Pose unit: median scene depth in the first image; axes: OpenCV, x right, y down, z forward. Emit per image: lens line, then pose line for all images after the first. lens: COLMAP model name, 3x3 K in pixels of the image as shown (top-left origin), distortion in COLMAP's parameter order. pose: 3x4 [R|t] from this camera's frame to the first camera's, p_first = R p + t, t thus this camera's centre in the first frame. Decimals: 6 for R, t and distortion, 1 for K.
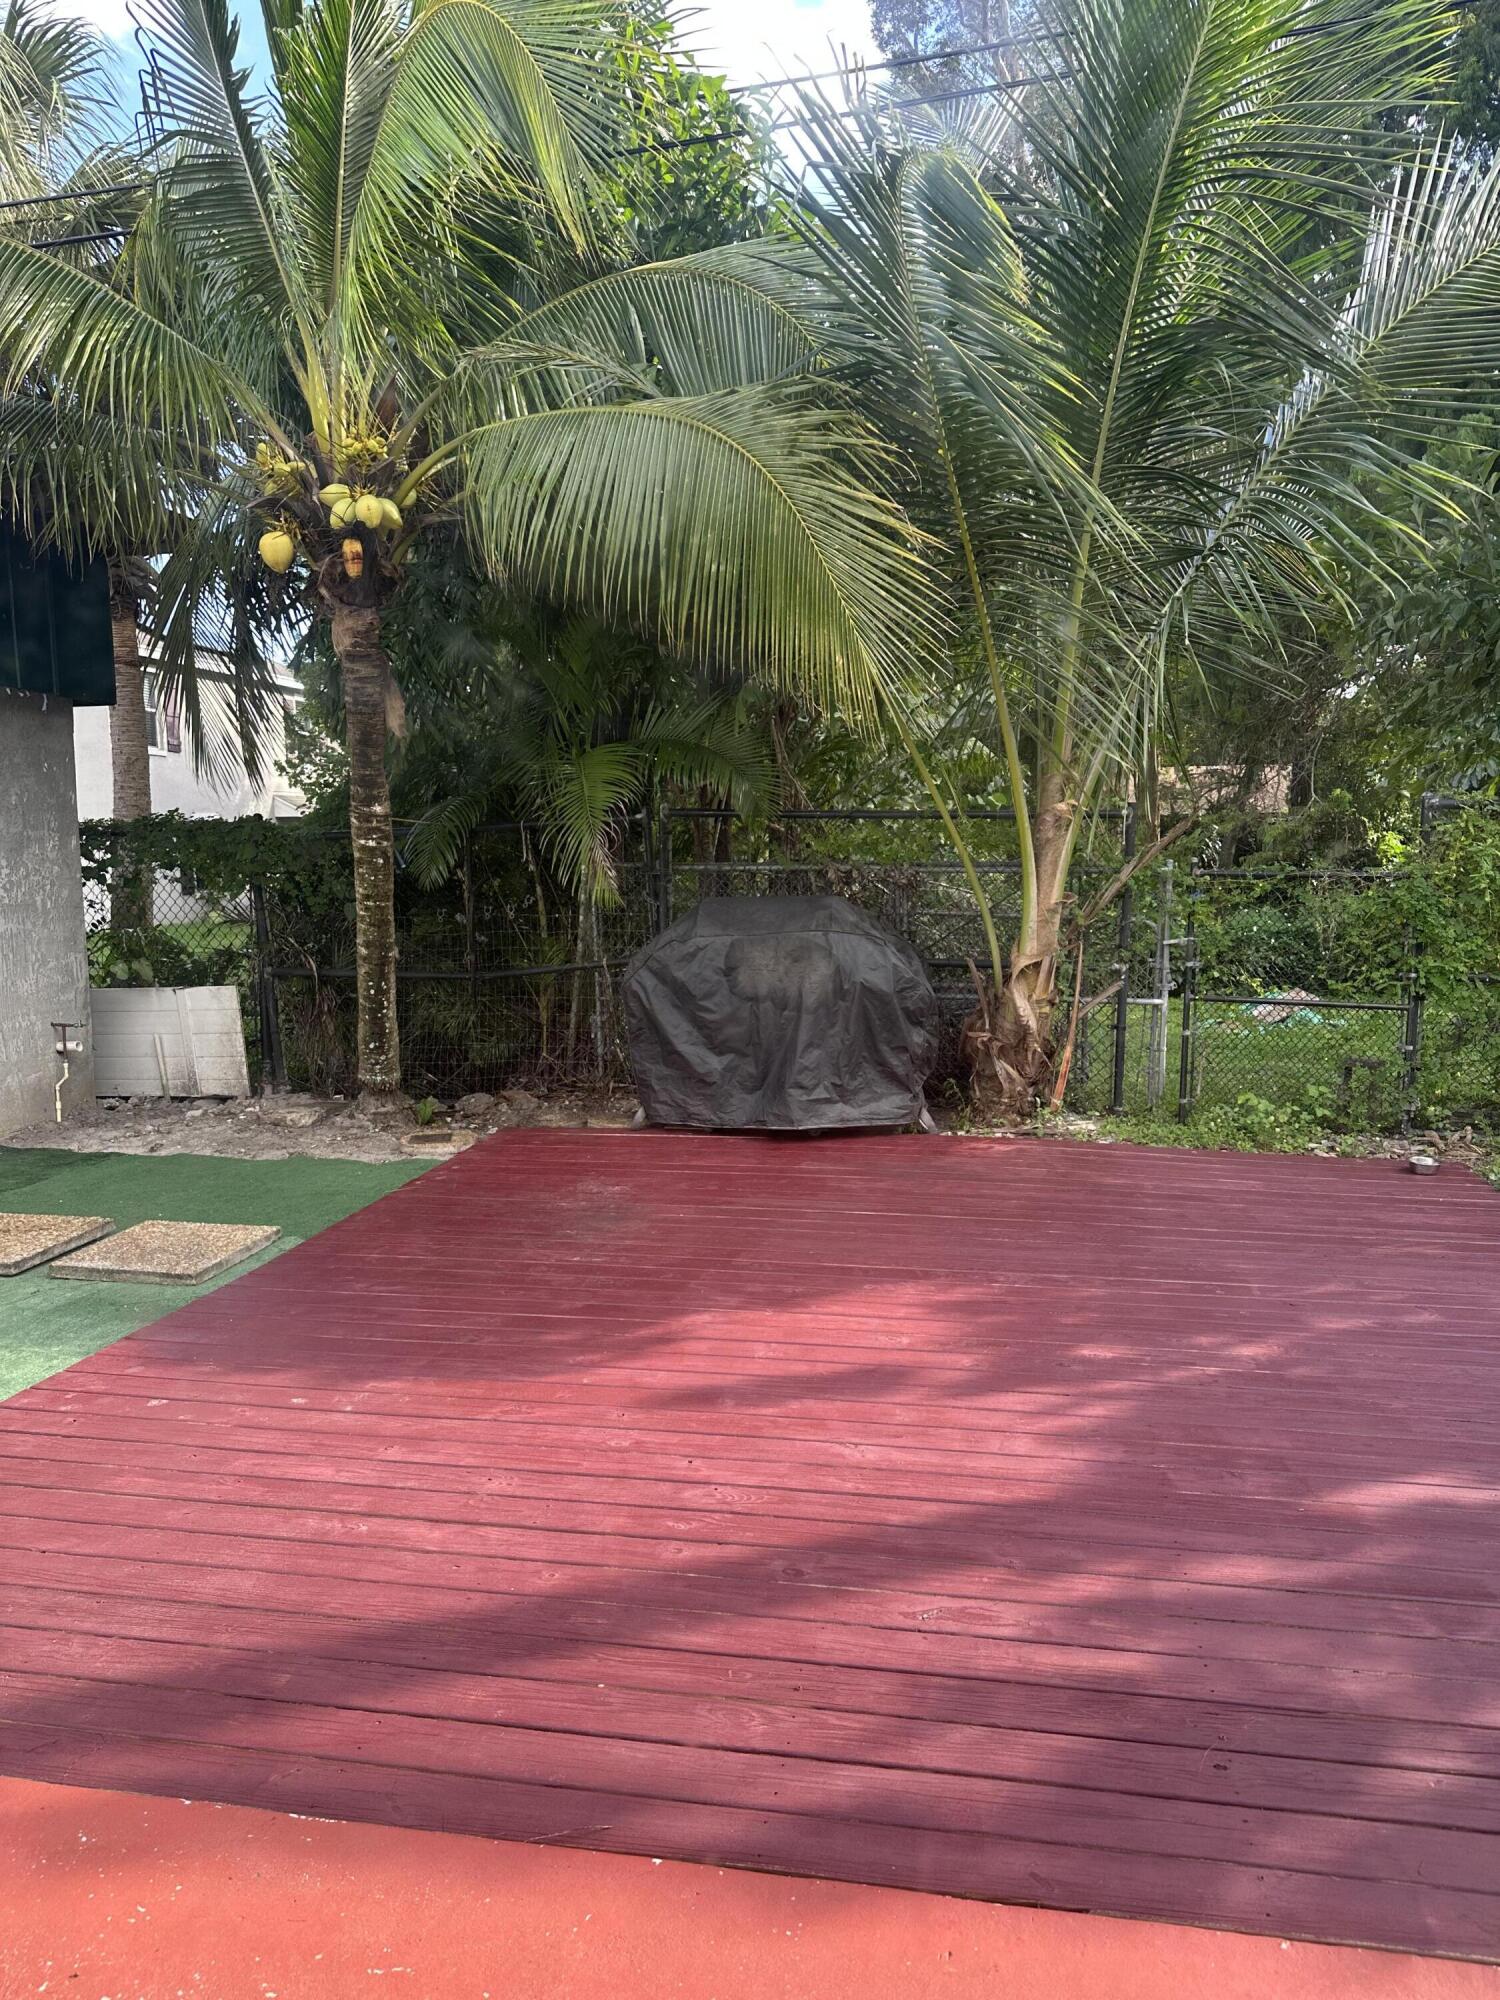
lens RADIAL K [[1390.1, 0, 741.6], [0, 1390.1, 999.7], [0, 0, 1]] dist [0.059528, -0.067710]
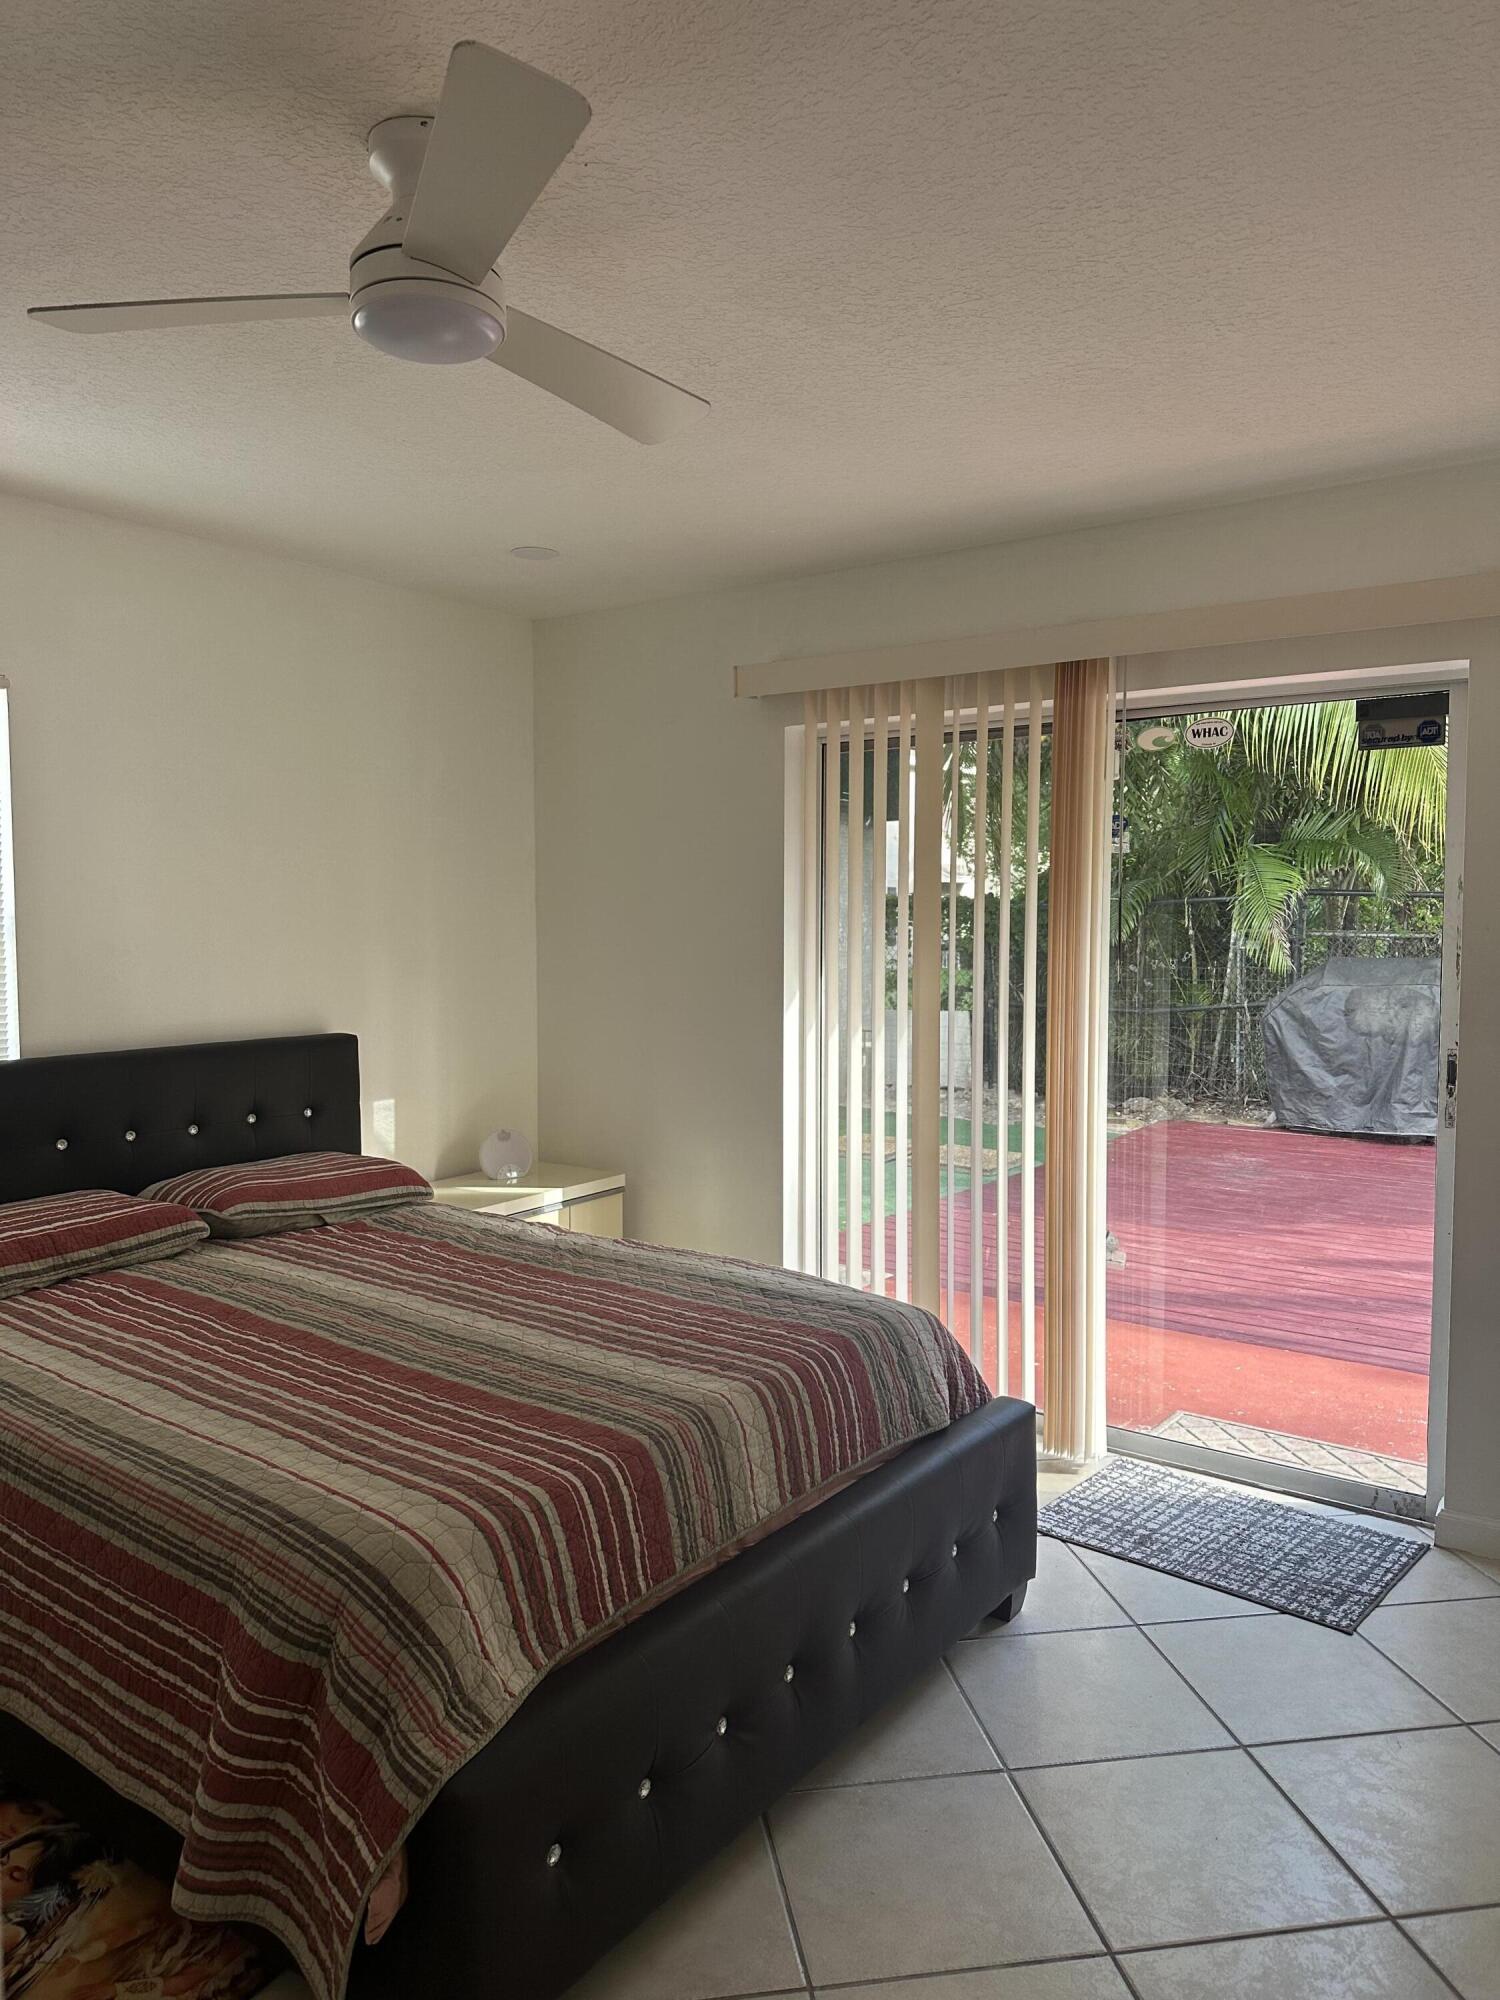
lens RADIAL K [[1390.1, 0, 756.6], [0, 1390.1, 1016.7], [0, 0, 1]] dist [0.059528, -0.067710]
pose [[0.914111, 0.043719, -0.403099, 0.015501], [-0.055316, 0.998321, -0.017164, 0.038742], [0.401672, 0.037988, 0.914995, -0.466704]]
